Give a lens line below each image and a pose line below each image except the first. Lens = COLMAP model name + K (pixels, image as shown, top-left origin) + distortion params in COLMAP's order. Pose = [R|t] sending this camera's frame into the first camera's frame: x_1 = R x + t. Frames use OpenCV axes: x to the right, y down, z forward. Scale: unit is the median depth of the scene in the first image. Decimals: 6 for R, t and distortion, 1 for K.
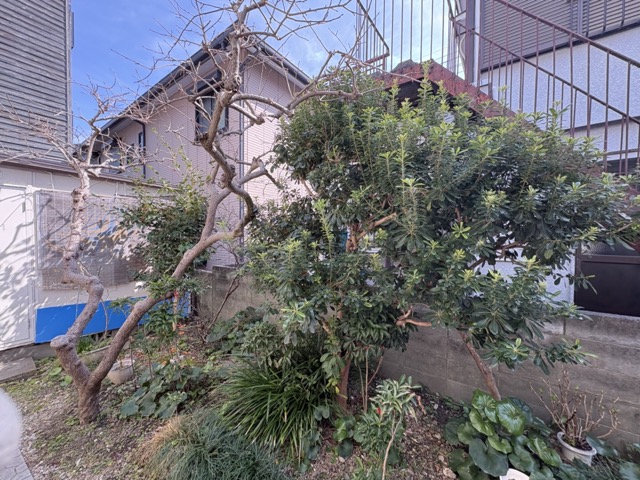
lens RADIAL K [[255.5, 0, 318.9], [0, 255.5, 240.9], [0, 0, 1]] dist [-0.001985, -0.000157]
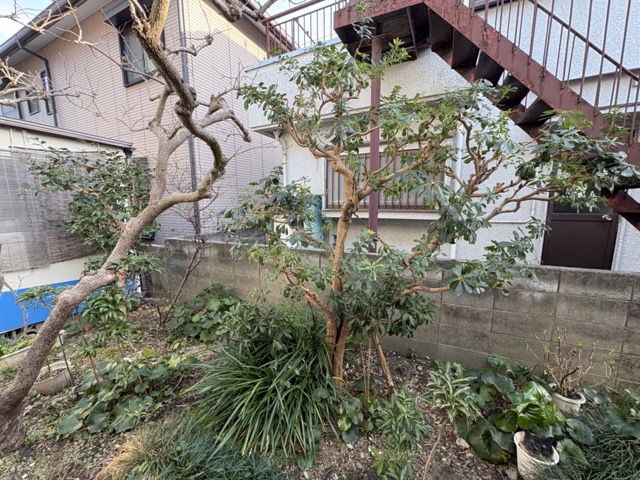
lens RADIAL K [[255.5, 0, 320.6], [0, 255.5, 241.0], [0, 0, 1]] dist [-0.001985, -0.000157]
pose [[0.984561, -0.041527, 0.170044, -0.098436], [0.019851, 0.991673, 0.127239, 0.016646], [-0.173912, -0.121899, 0.977187, 0.168087]]
